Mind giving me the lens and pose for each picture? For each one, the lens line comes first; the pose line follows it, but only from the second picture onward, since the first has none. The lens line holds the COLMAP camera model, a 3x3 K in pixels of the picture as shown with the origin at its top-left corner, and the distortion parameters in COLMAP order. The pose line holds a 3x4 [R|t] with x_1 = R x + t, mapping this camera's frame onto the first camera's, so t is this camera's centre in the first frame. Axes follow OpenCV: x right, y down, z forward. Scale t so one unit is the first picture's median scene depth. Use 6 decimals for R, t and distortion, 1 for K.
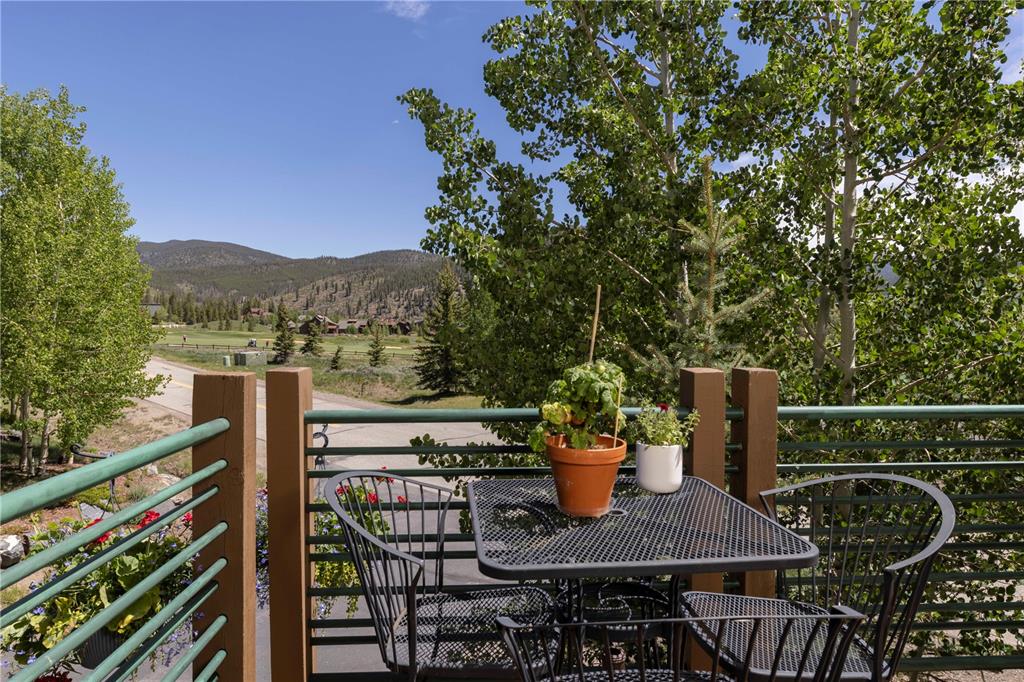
lens RADIAL K [[638.6, 0, 517.0], [0, 638.6, 343.3], [0, 0, 1]] dist [0.031761, -0.001258]
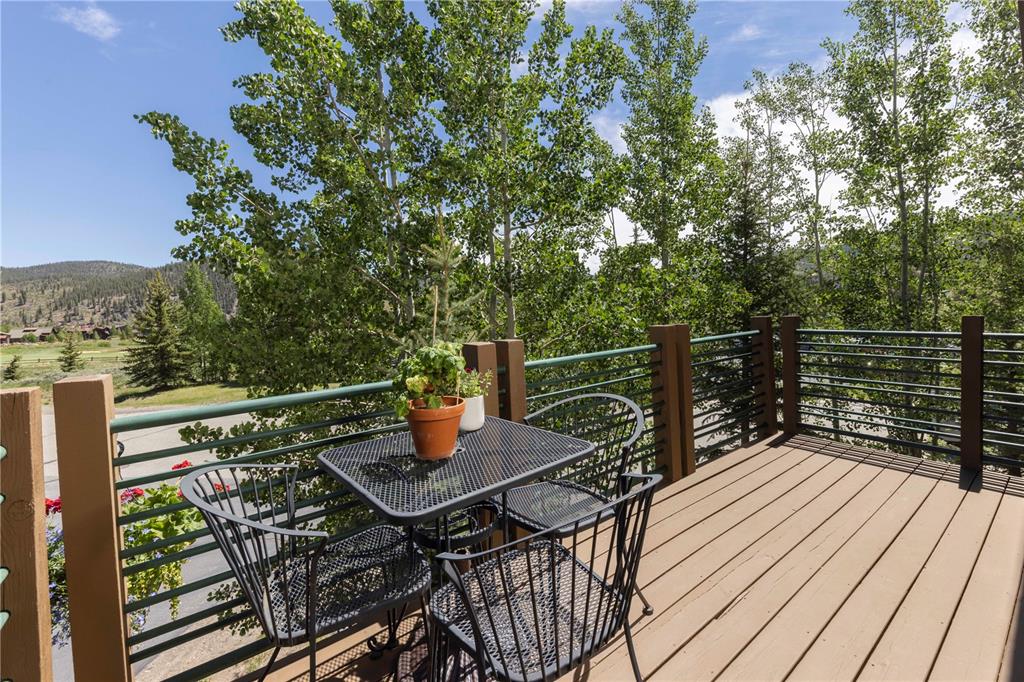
lens RADIAL K [[421.4, 0, 517.8], [0, 421.4, 321.4], [0, 0, 1]] dist [0.004663, -0.000053]
pose [[0.815297, -0.047868, 0.577061, -0.091072], [0.060045, 0.998194, -0.002034, -0.000719], [-0.575922, 0.036308, 0.816698, 0.066407]]
